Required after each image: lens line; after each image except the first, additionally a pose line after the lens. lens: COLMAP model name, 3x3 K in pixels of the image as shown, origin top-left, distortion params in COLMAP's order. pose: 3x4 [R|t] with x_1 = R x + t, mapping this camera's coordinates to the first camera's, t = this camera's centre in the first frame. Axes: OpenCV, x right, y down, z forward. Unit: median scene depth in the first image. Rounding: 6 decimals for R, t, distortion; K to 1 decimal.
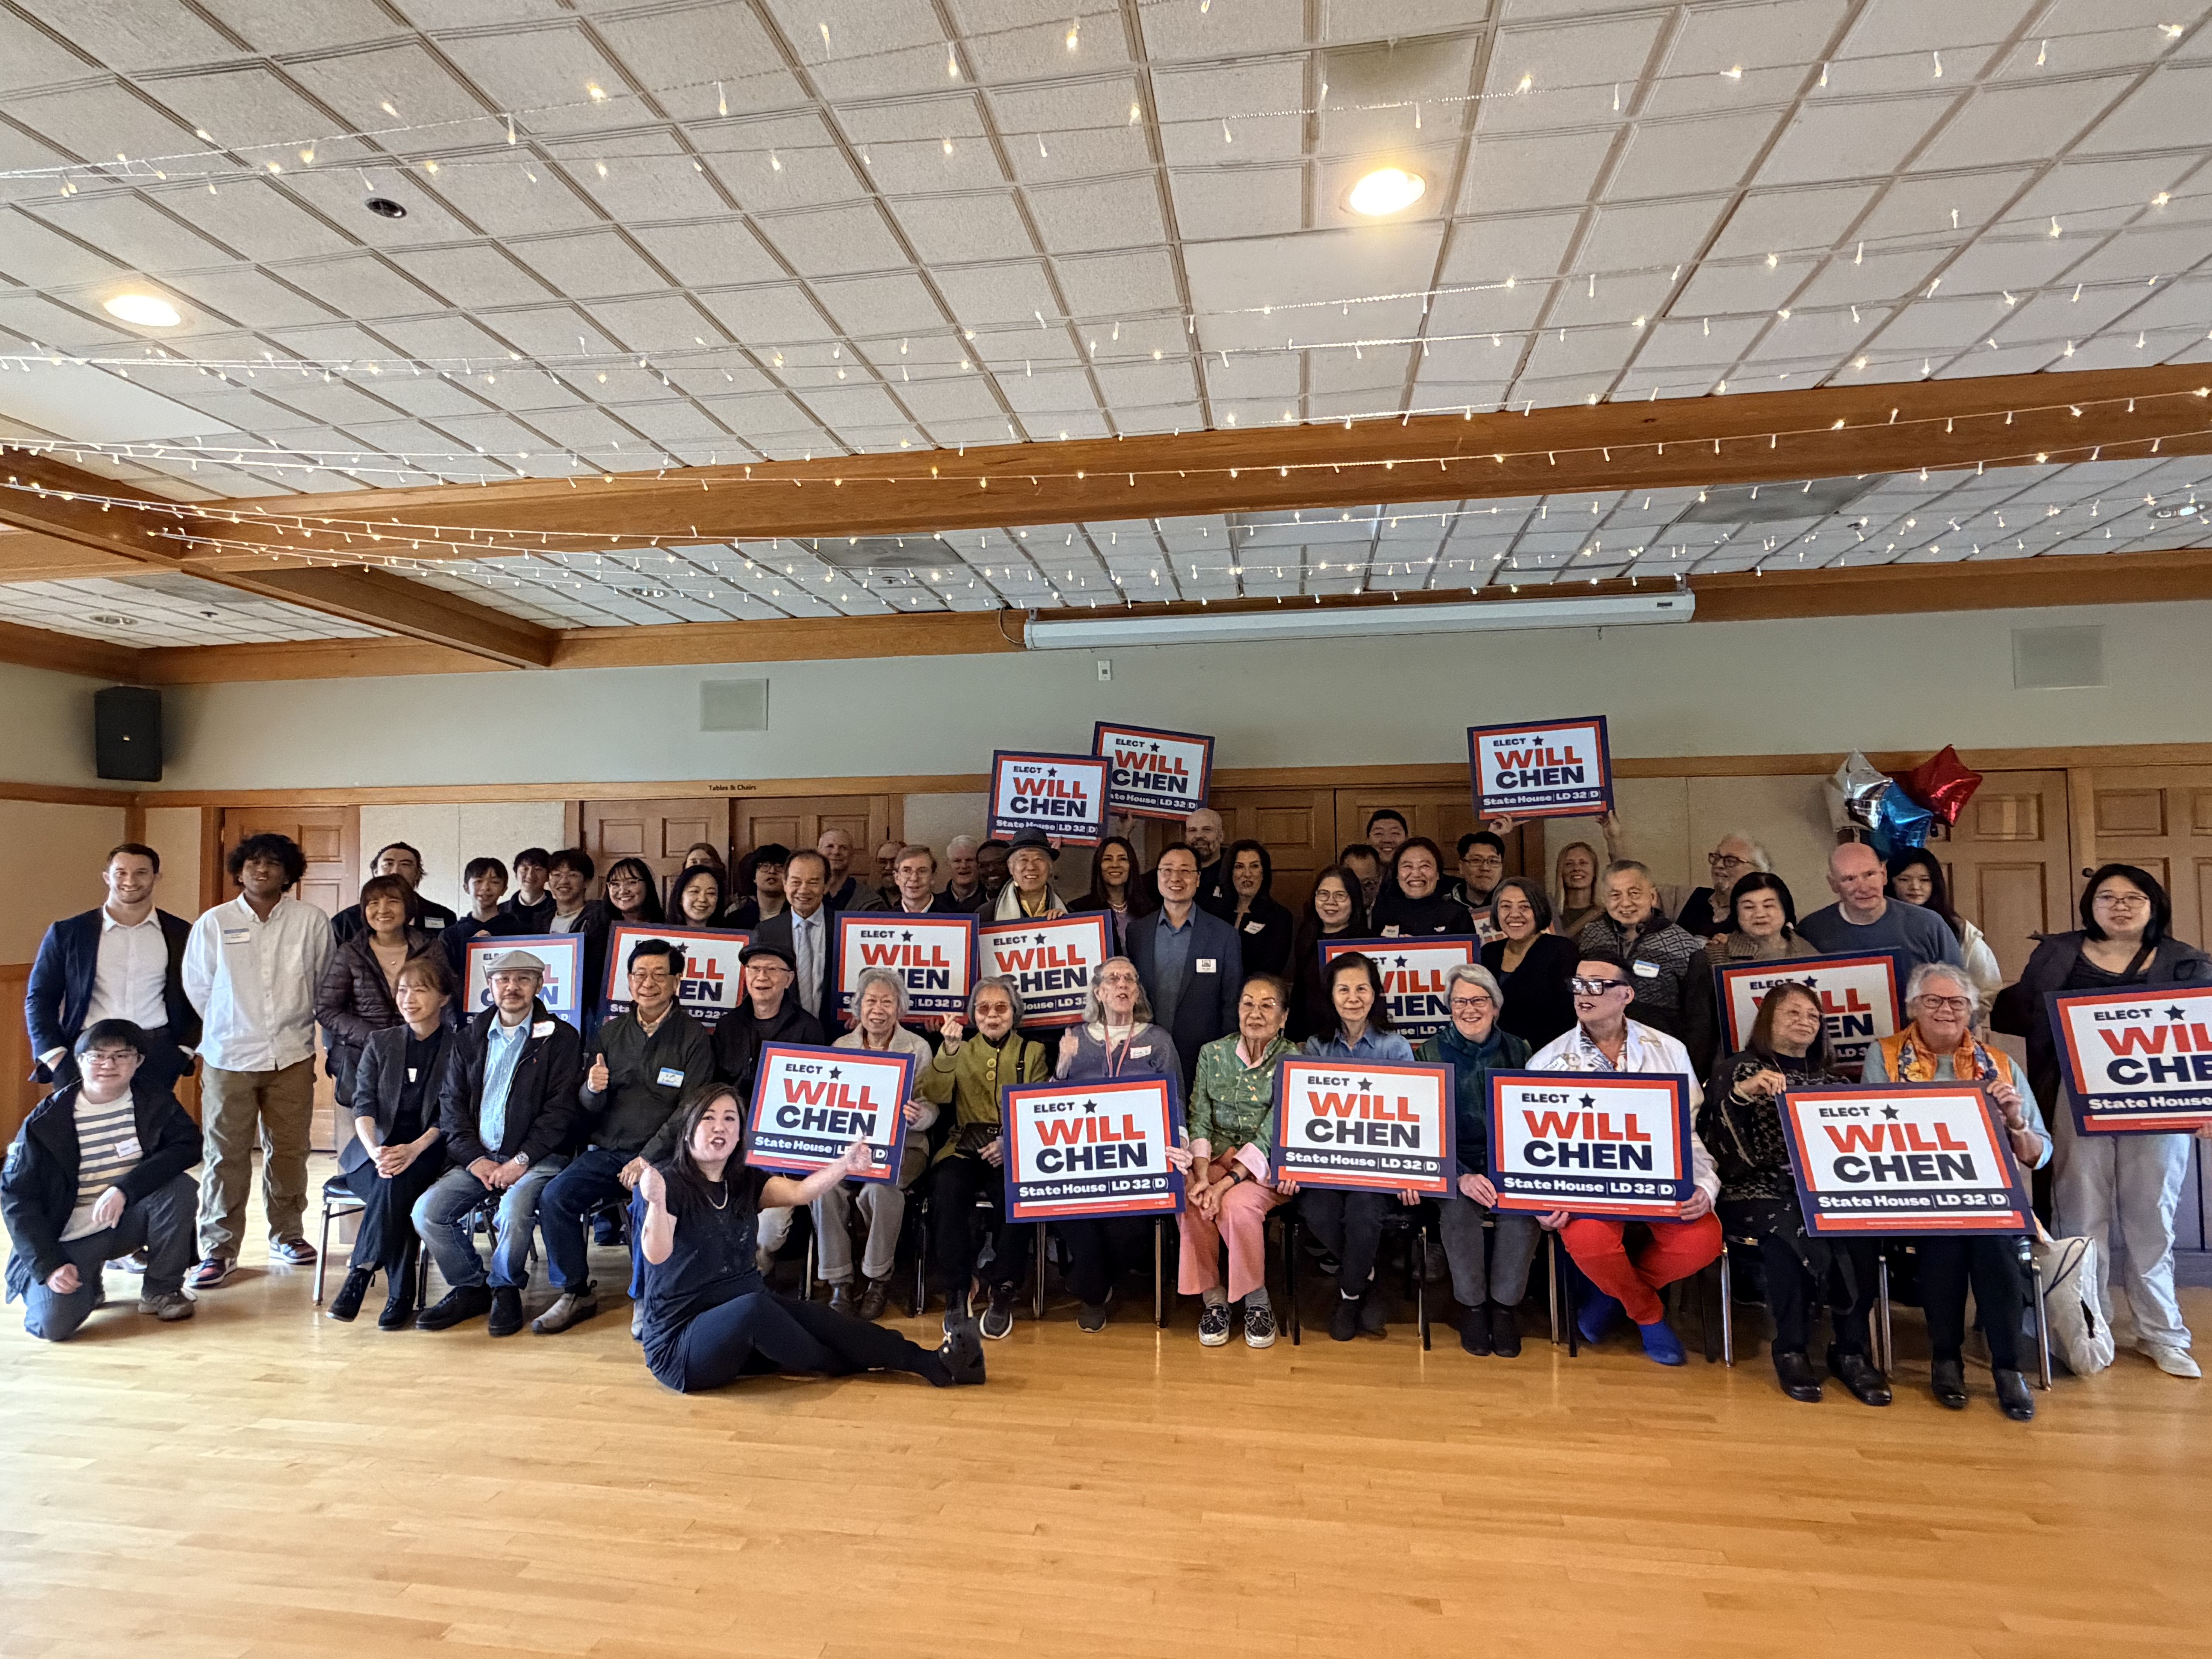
lens RADIAL K [[1171.9, 0, 1106.0], [0, 1171.9, 829.5], [0, 0, 1]] dist [0.000144, 0.000984]
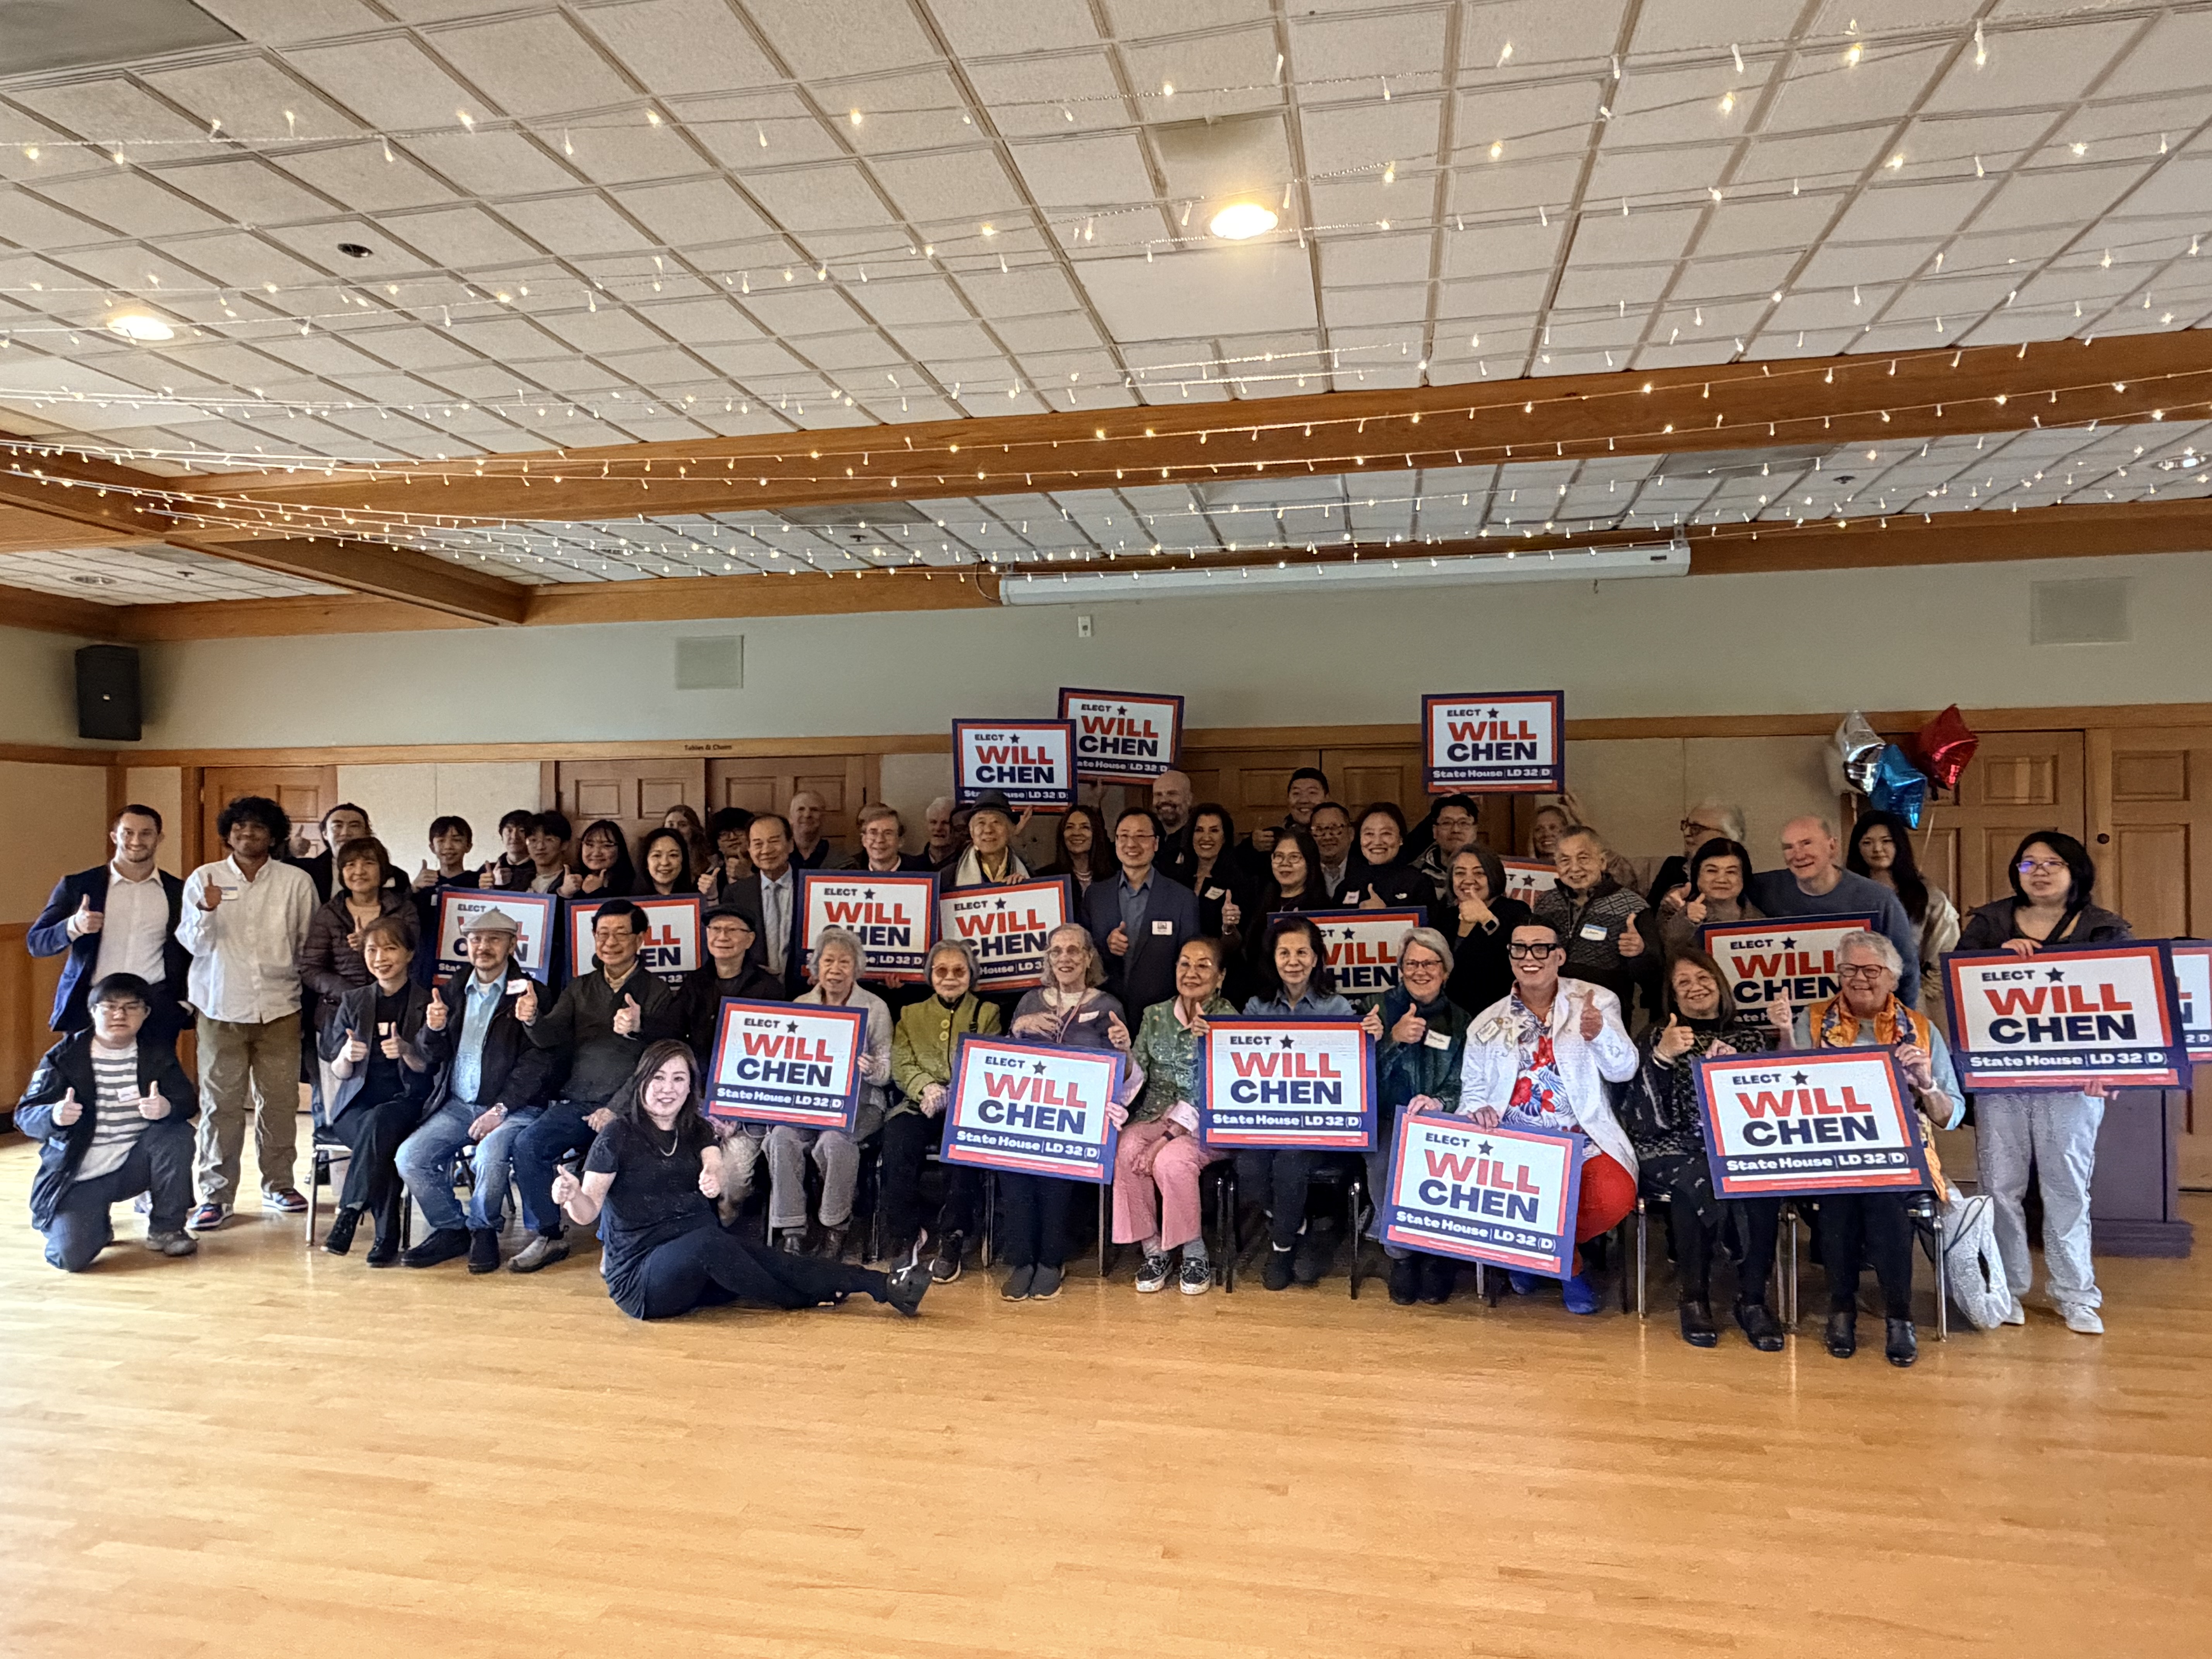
lens RADIAL K [[1350.0, 0, 1106.0], [0, 1350.0, 829.5], [0, 0, 1]] dist [0.003857, 0.001414]
pose [[0.998864, 0.001941, -0.047622, 0.100057], [-0.000217, 0.999346, 0.036172, -0.012022], [0.047661, -0.036120, 0.998210, -0.167046]]
